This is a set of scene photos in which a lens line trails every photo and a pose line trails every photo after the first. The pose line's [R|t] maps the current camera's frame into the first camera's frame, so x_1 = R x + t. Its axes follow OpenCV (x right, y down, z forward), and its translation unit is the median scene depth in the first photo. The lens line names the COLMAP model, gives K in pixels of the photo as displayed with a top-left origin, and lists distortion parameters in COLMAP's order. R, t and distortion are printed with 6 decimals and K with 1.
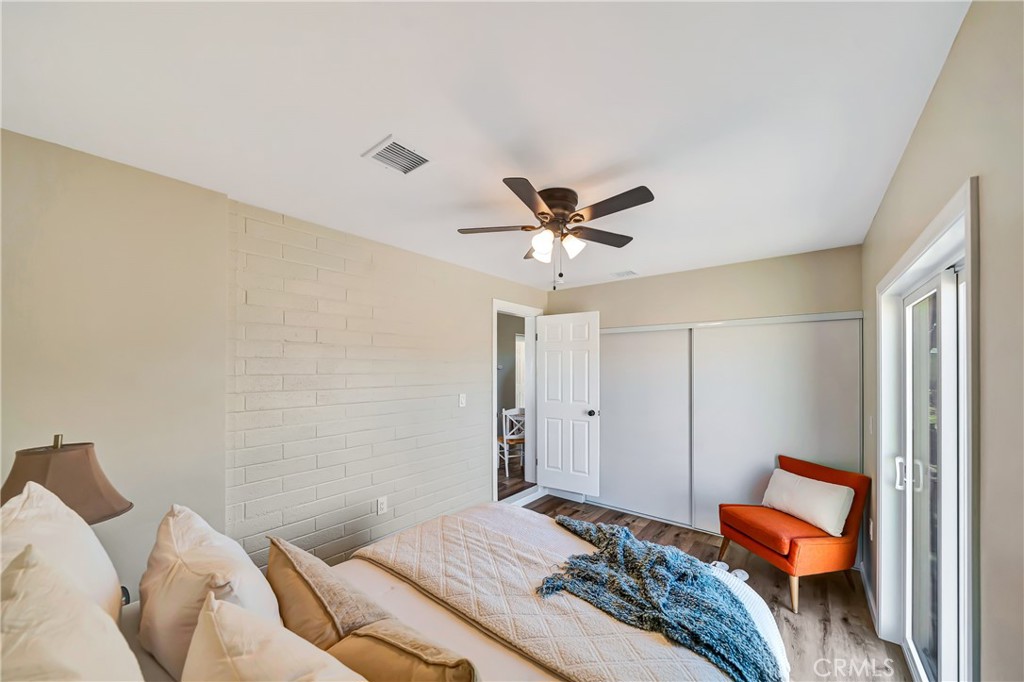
lens RADIAL K [[390.5, 0, 509.3], [0, 390.5, 341.6], [0, 0, 1]] dist [-0.000485, -0.000019]
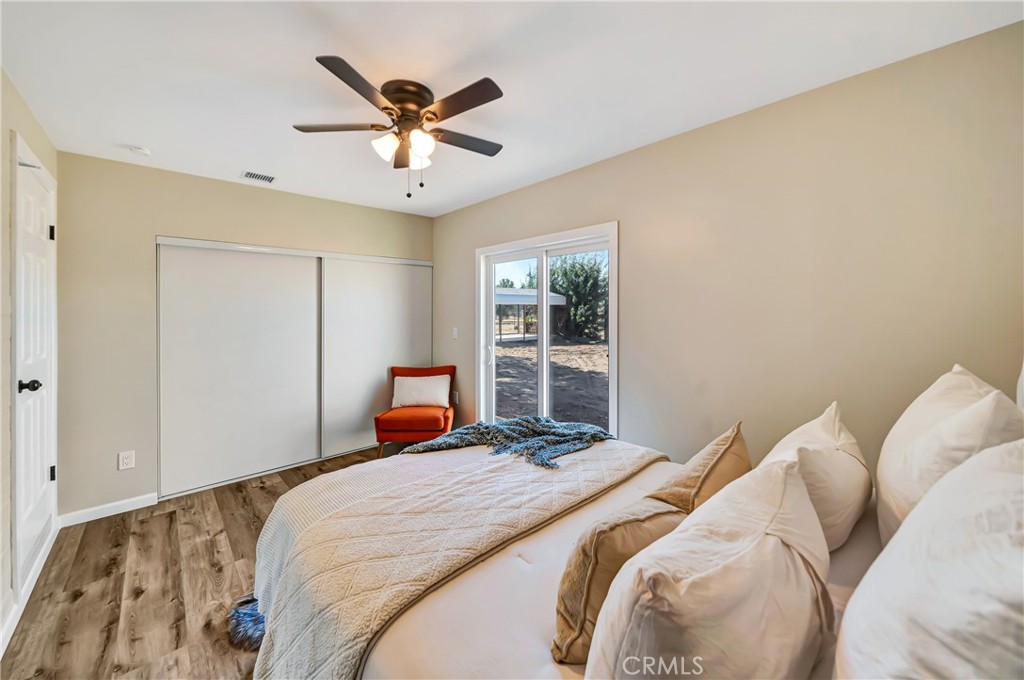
lens RADIAL K [[390.5, 0, 509.3], [0, 390.5, 340.6], [0, 0, 1]] dist [-0.000485, -0.000019]
pose [[0.122979, -0.074065, 0.989642, -0.716737], [-0.044810, 0.995780, 0.080092, 0.116571], [-0.991397, -0.054195, 0.119141, 0.675884]]
